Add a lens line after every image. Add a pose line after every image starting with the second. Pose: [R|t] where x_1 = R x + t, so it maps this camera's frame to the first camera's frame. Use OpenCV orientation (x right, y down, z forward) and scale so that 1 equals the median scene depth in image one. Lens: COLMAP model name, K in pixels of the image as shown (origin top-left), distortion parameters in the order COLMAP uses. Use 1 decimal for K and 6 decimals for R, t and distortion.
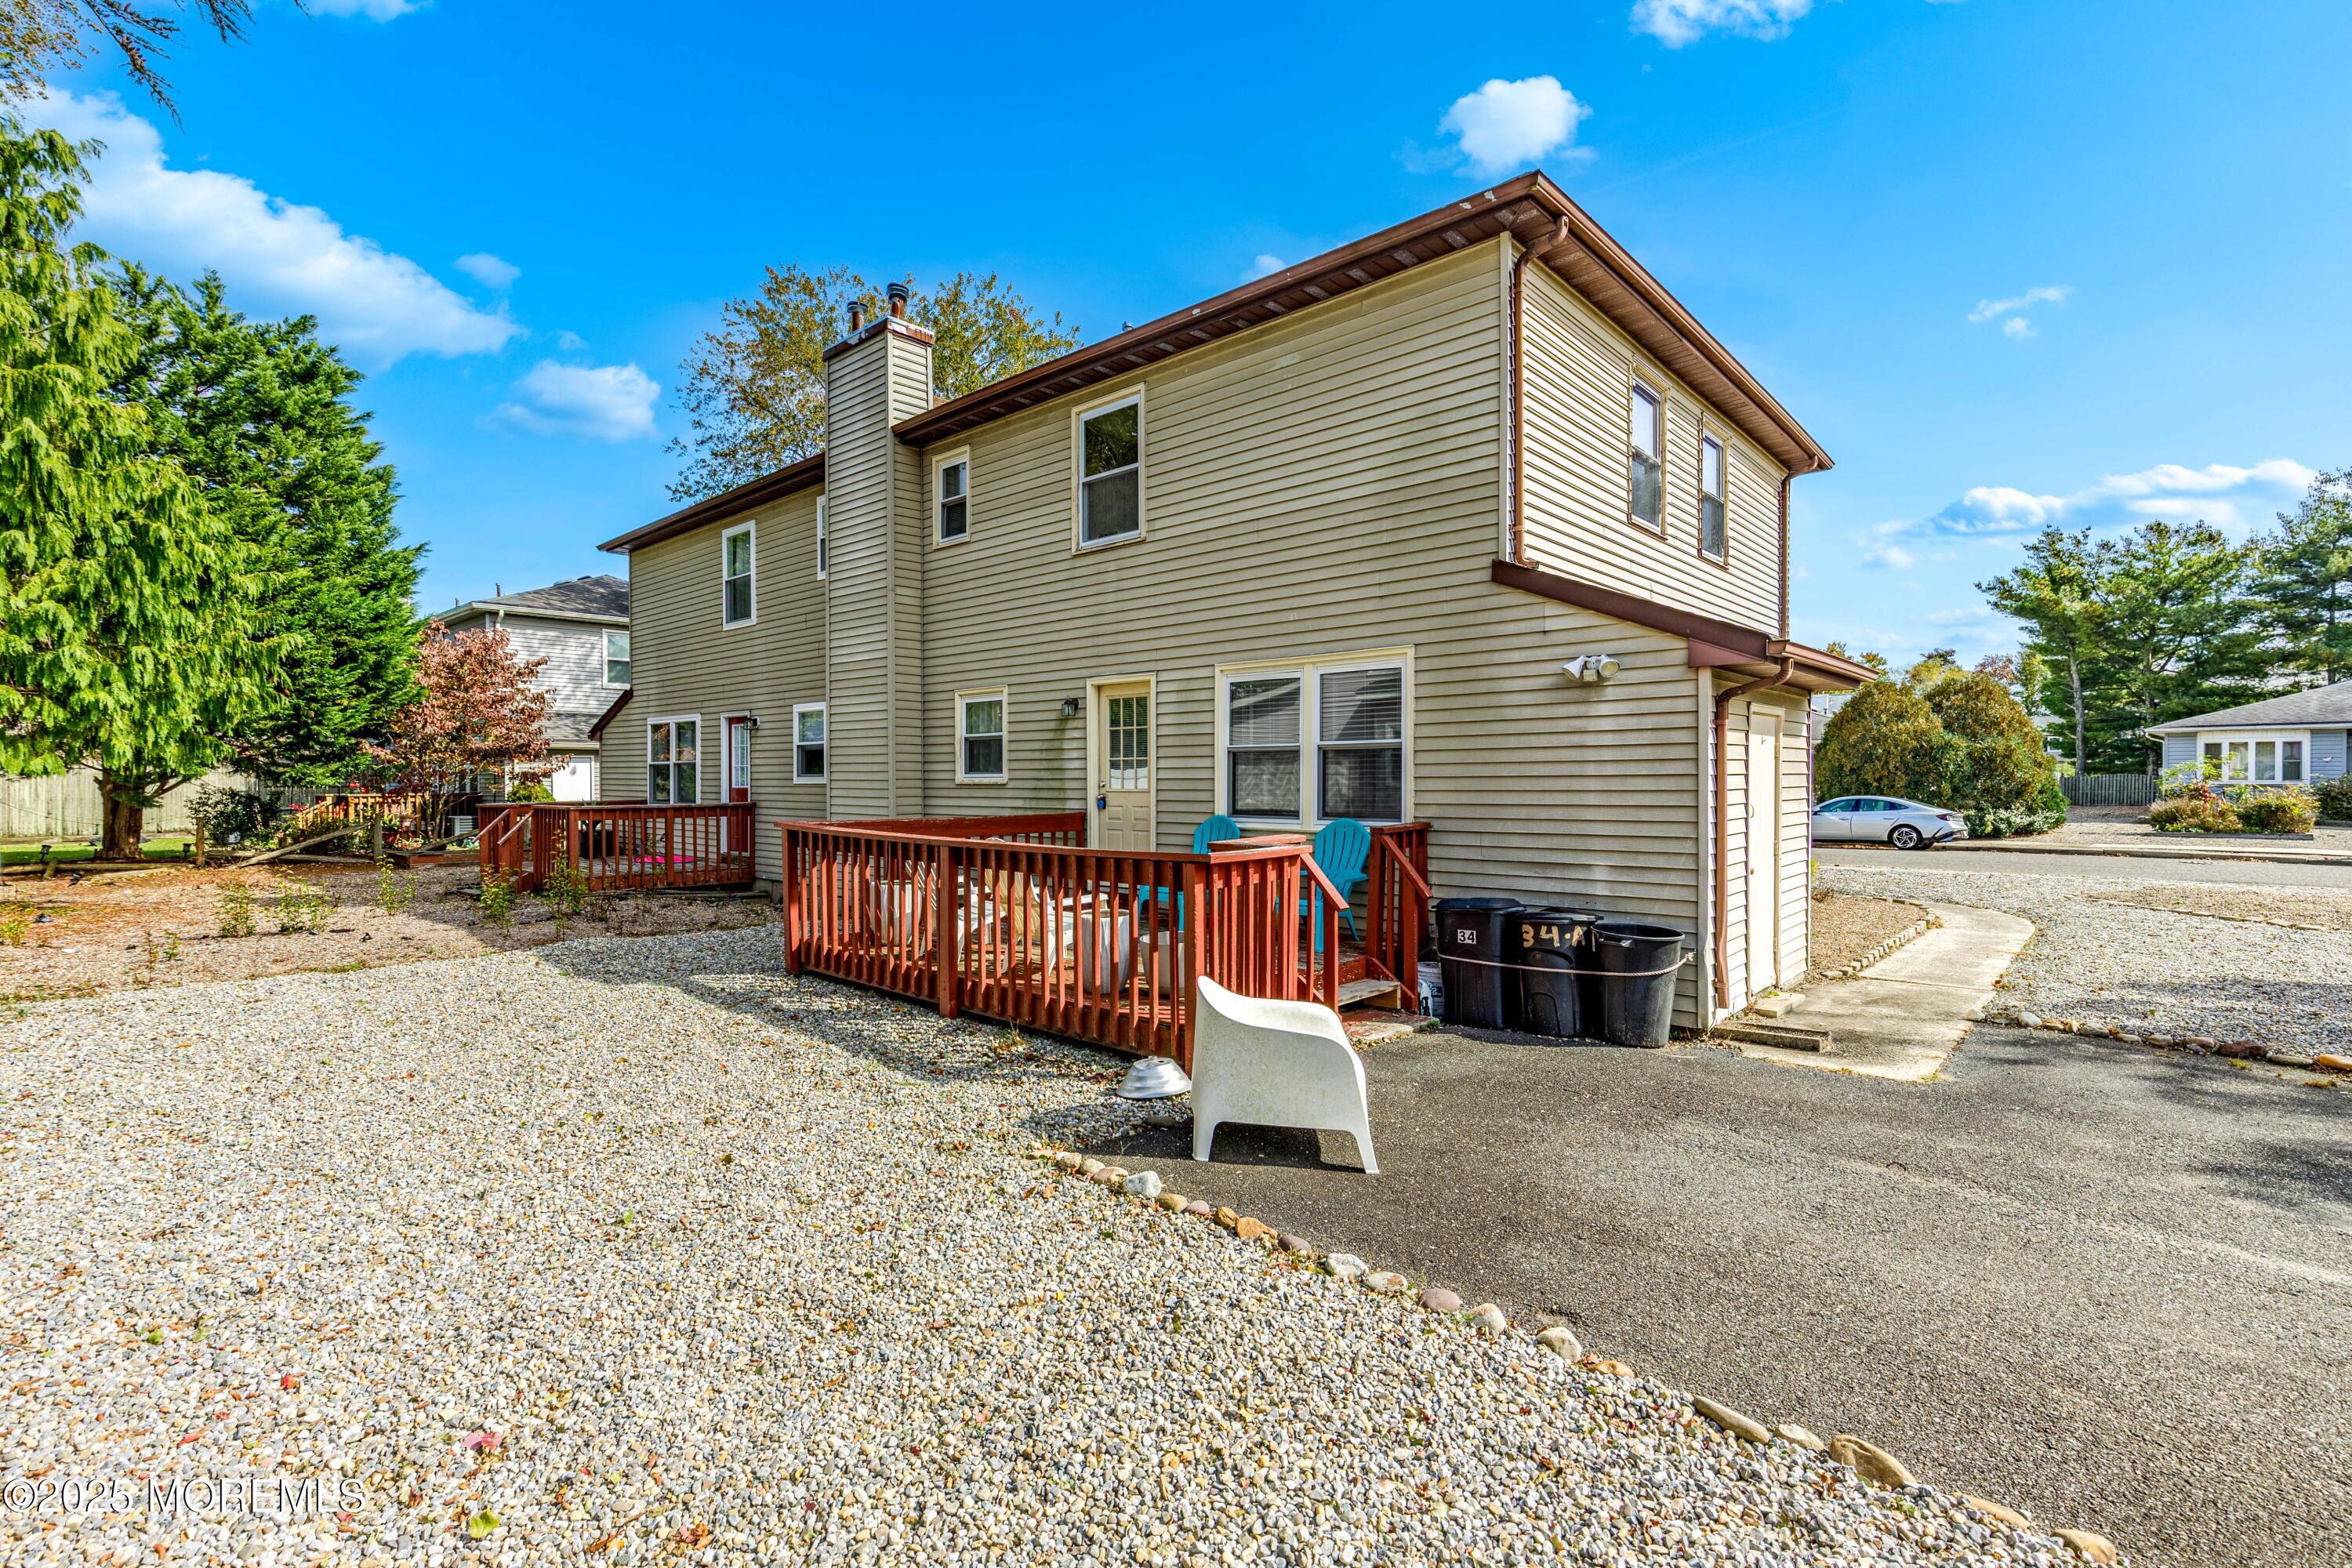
lens RADIAL K [[1059.2, 0, 1181.9], [0, 1059.2, 769.8], [0, 0, 1]] dist [-0.000278, -0.001418]
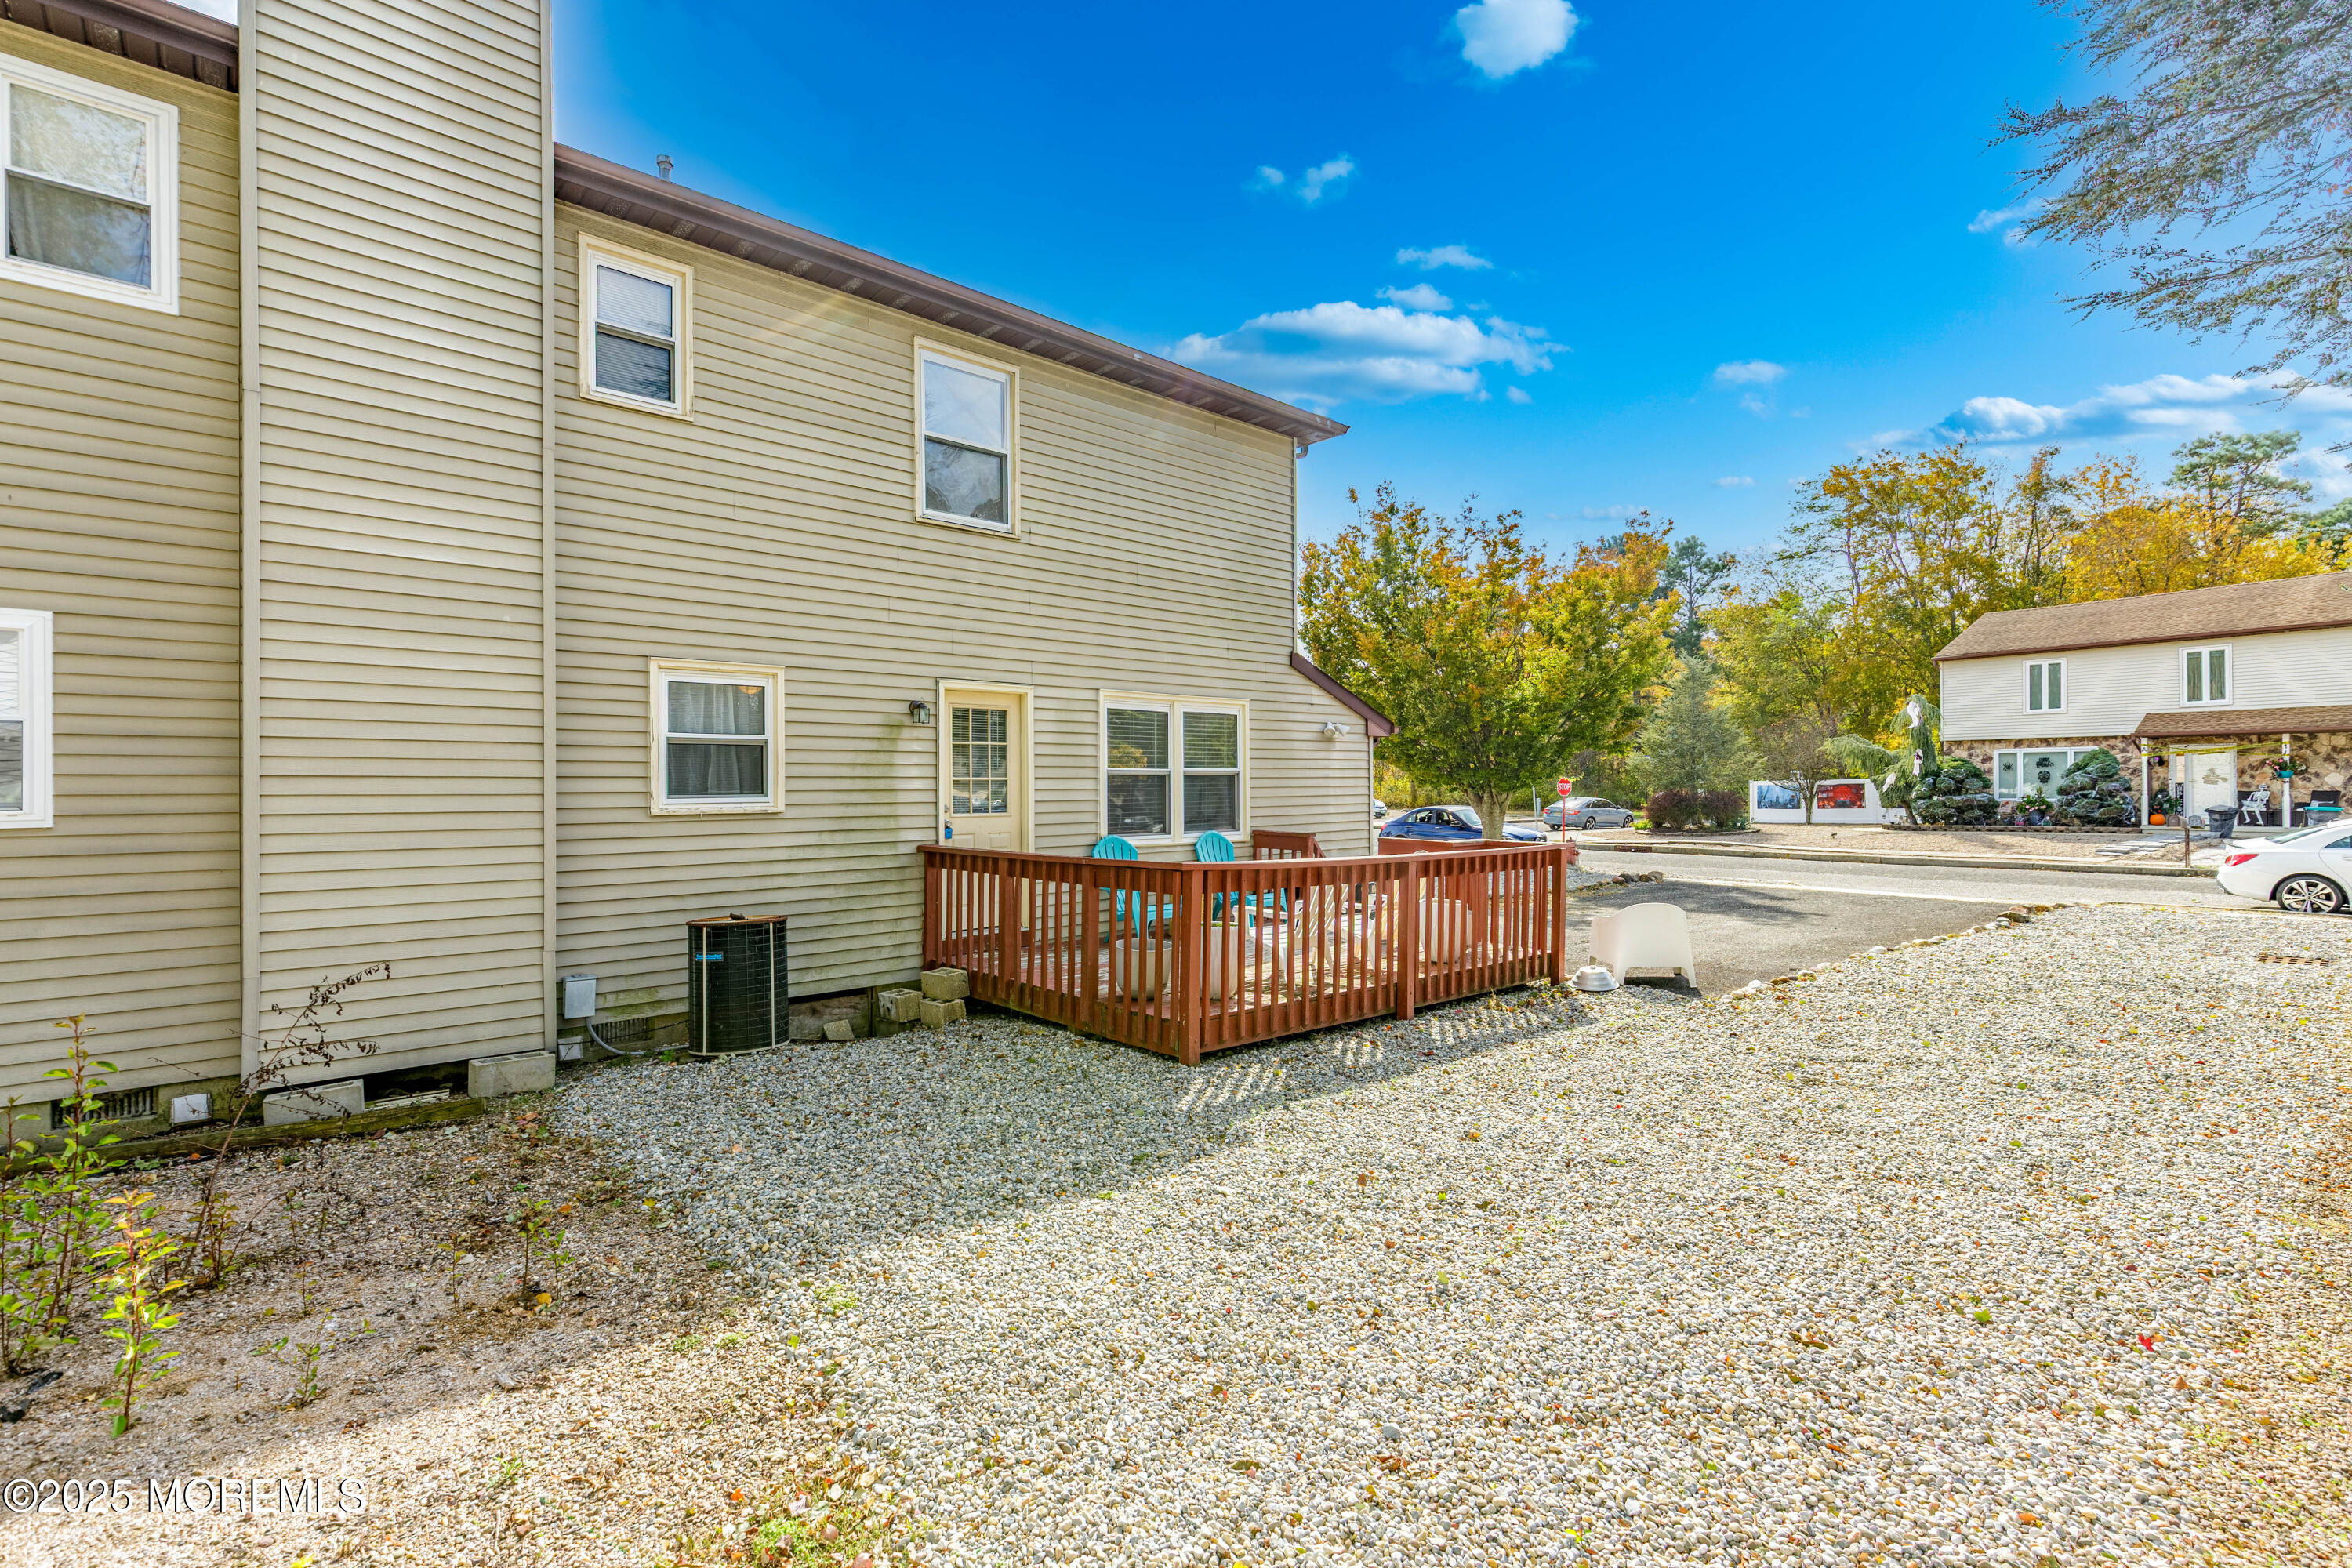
lens RADIAL K [[1059.2, 0, 1175.6], [0, 1059.2, 790.0], [0, 0, 1]] dist [-0.000278, -0.001418]
pose [[0.102173, 0.000809, 0.994766, -0.871096], [-0.000938, 0.999999, -0.000717, -0.000708], [-0.994766, -0.000860, 0.102174, 0.725240]]
